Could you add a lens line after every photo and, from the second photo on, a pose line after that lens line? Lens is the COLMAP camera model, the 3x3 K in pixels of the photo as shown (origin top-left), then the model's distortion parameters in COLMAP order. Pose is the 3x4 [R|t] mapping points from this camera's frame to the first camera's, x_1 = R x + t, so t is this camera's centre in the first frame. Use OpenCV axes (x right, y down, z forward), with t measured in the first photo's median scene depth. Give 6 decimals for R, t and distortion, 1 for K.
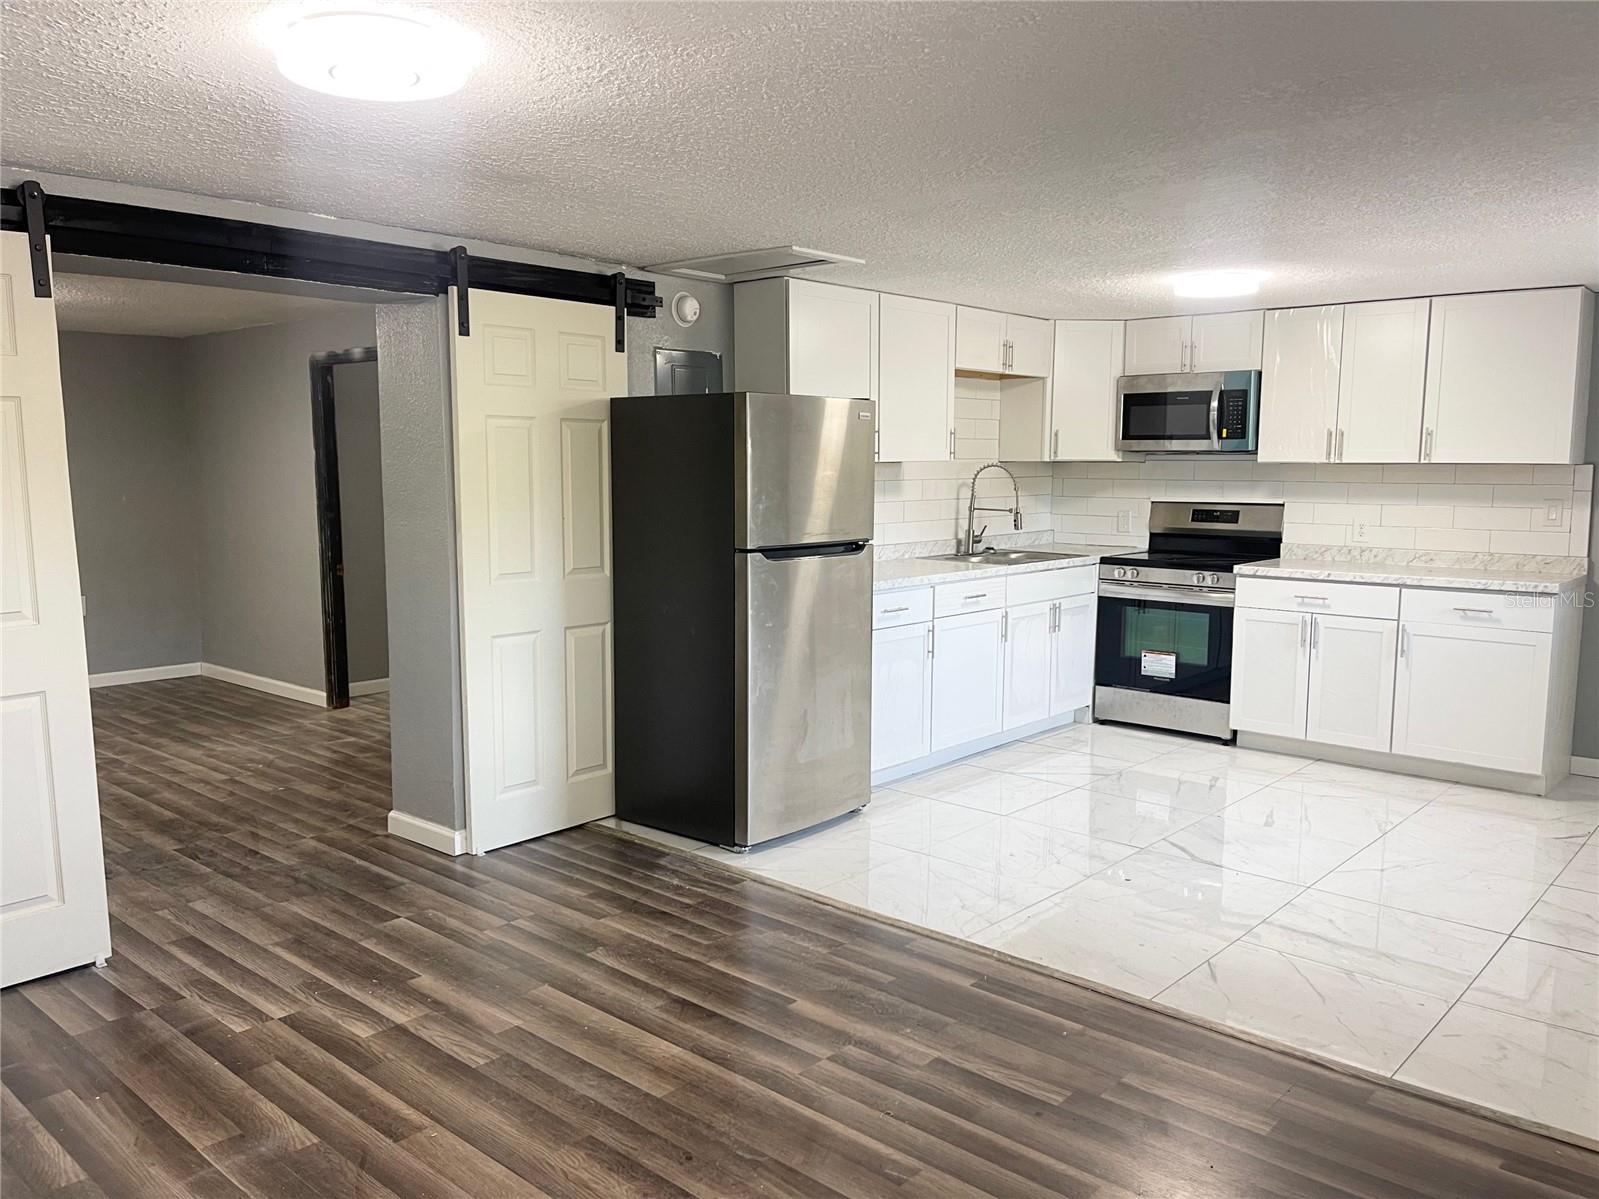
lens RADIAL K [[1211.3, 0, 799.5], [0, 1211.3, 599.5], [0, 0, 1]] dist [0.026824, -0.005033]
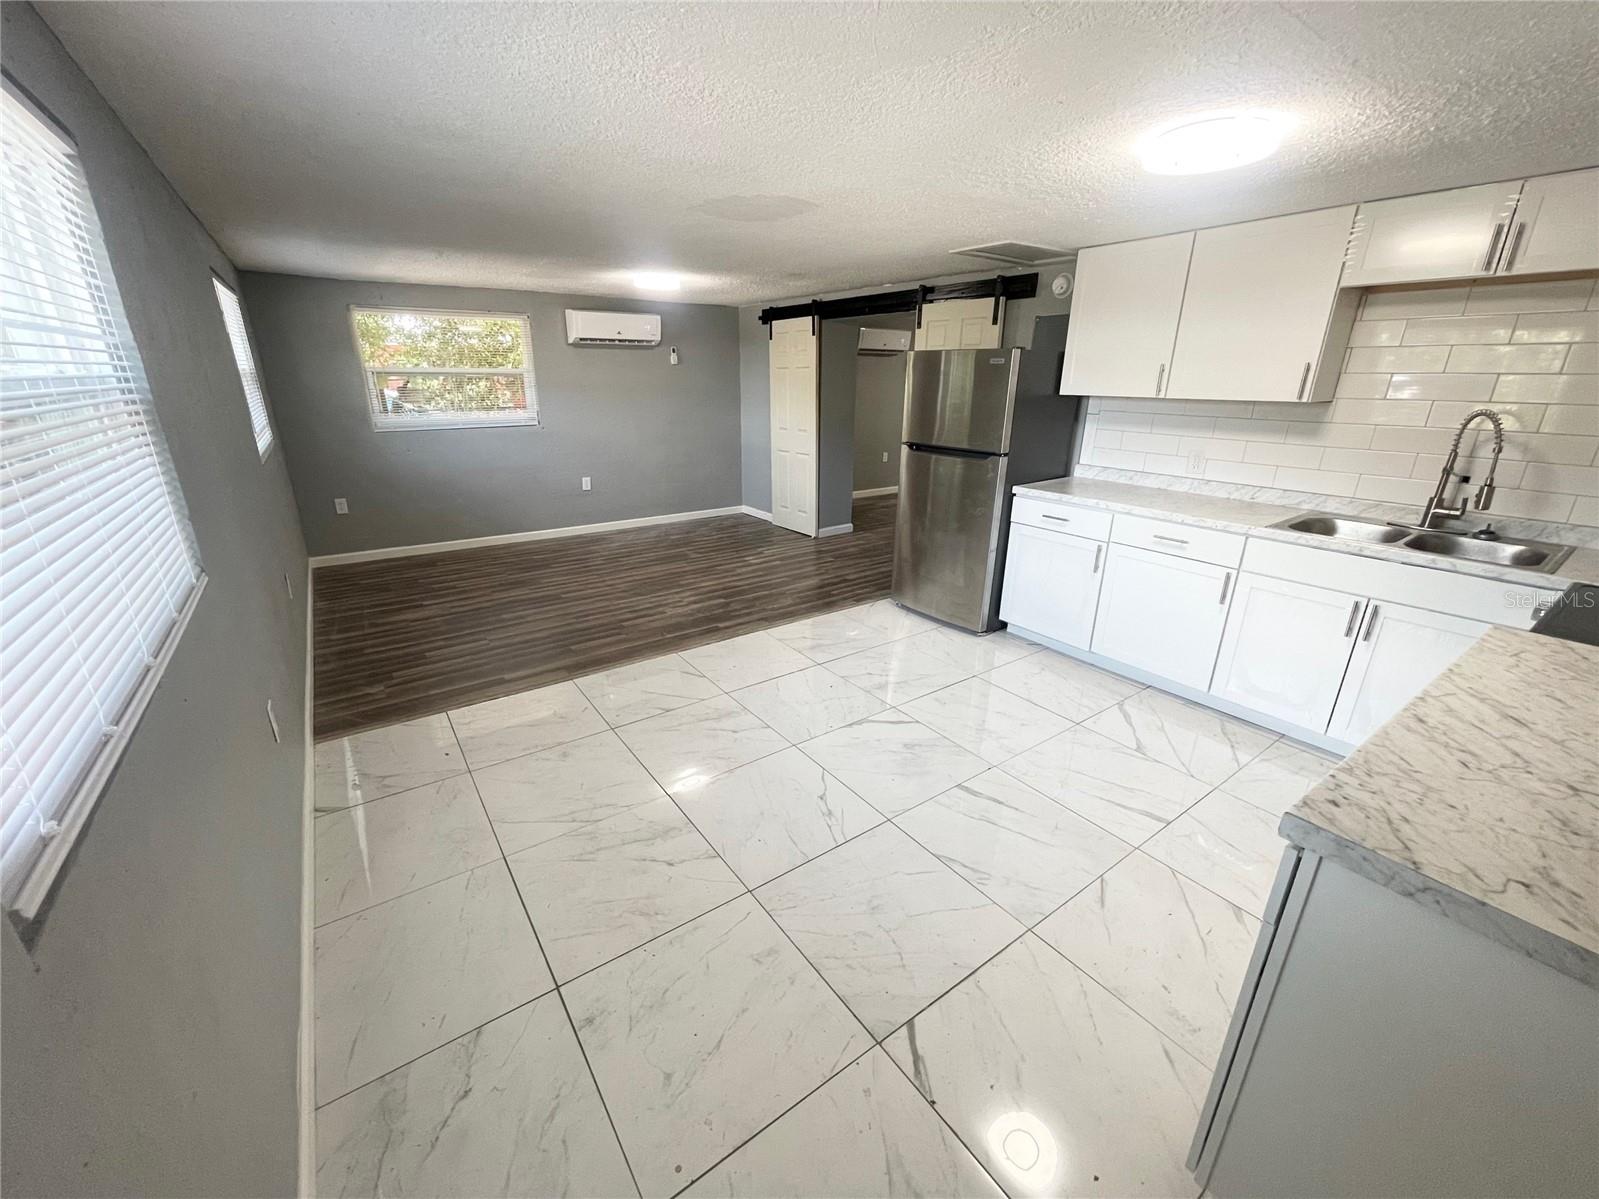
lens RADIAL K [[648.9, 0, 793.1], [0, 648.9, 605.0], [0, 0, 1]] dist [-0.002712, -0.000255]
pose [[-0.231071, 0.324458, -0.917242, 0.904519], [-0.118468, 0.926358, 0.357527, -0.134239], [0.965697, 0.191278, -0.175616, 0.986018]]
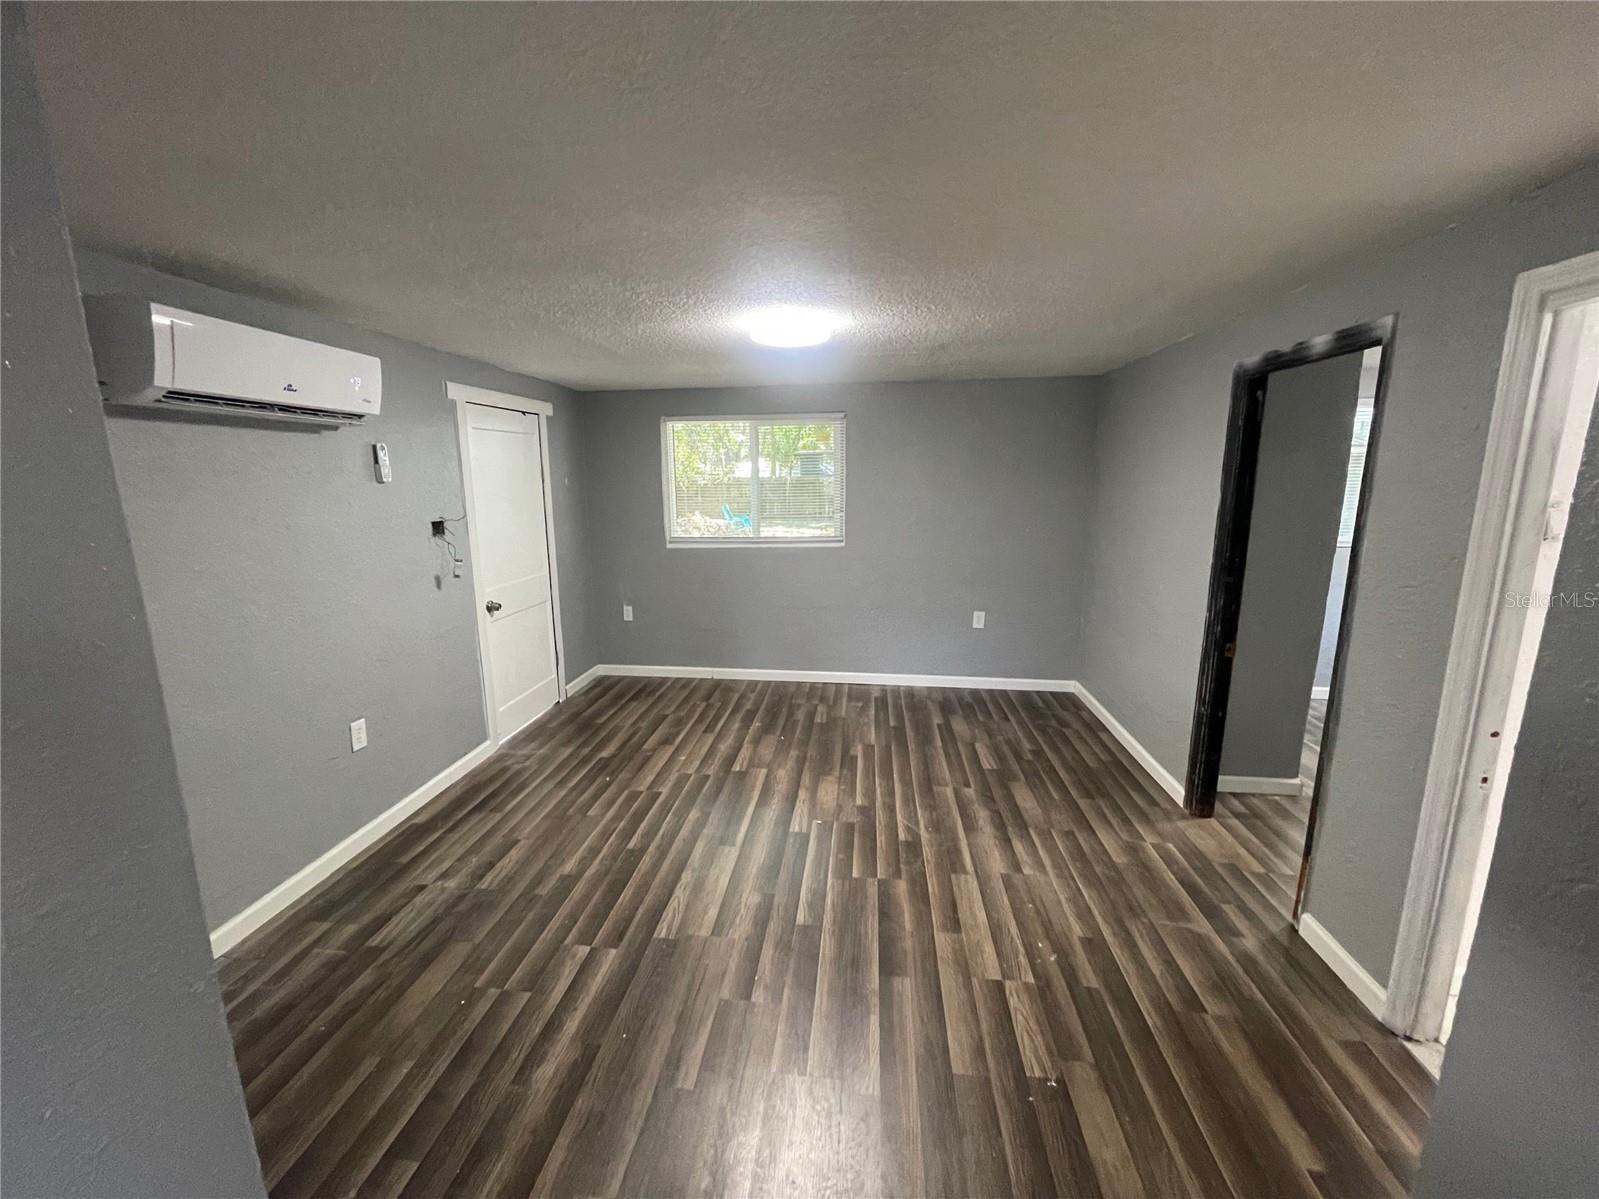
lens RADIAL K [[651.2, 0, 789.3], [0, 651.2, 596.2], [0, 0, 1]] dist [-0.000501, -0.000126]
pose [[0.569486, 0.153608, -0.807521, -0.320631], [-0.090259, 0.988130, 0.124310, -0.127224], [0.817031, 0.002094, 0.576591, 0.818687]]
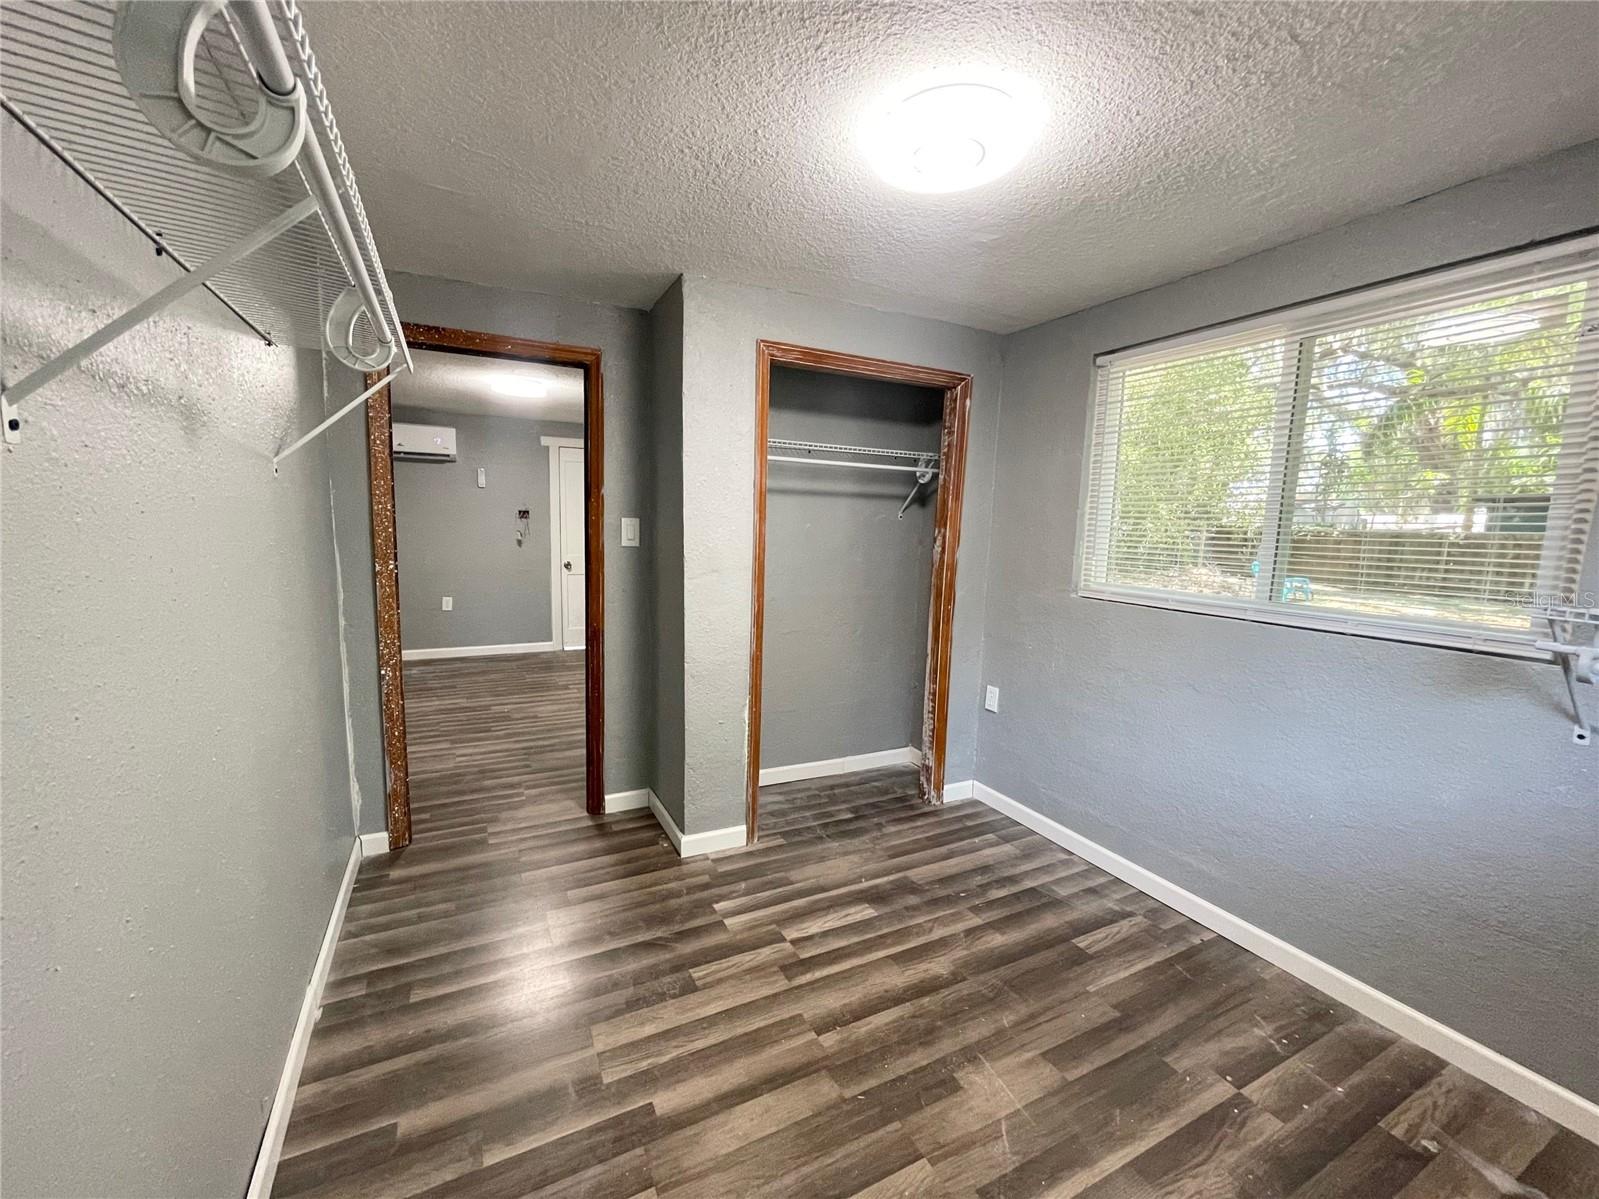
lens RADIAL K [[648.9, 0, 793.1], [0, 648.9, 605.0], [0, 0, 1]] dist [-0.002712, -0.000255]
pose [[-0.372918, 0.115221, -0.920682, -0.089620], [-0.129911, 0.976002, 0.174765, -0.198831], [0.918725, 0.184780, -0.349000, 1.909569]]
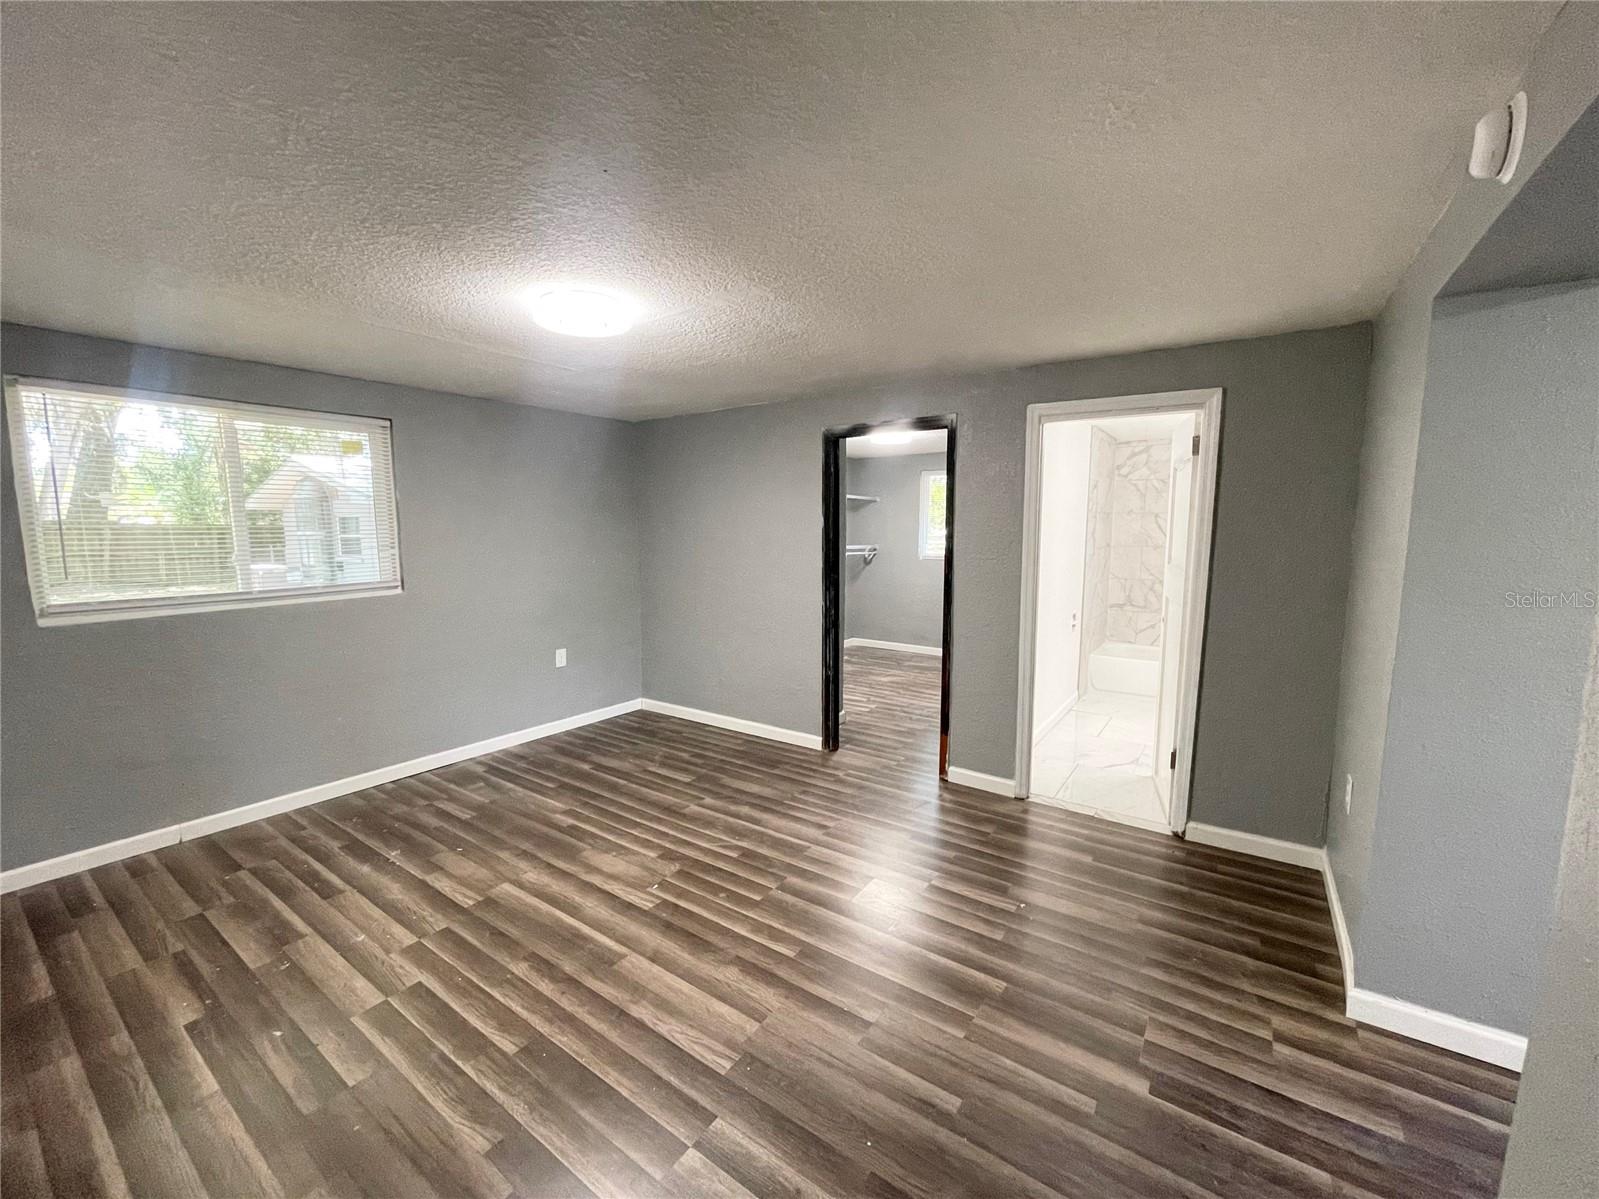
lens RADIAL K [[648.9, 0, 793.1], [0, 648.9, 605.0], [0, 0, 1]] dist [-0.002712, -0.000255]
pose [[0.994200, -0.012414, 0.106827, -0.732154], [0.011663, 0.999903, 0.007643, -0.072431], [-0.106912, -0.006352, 0.994248, 0.650337]]
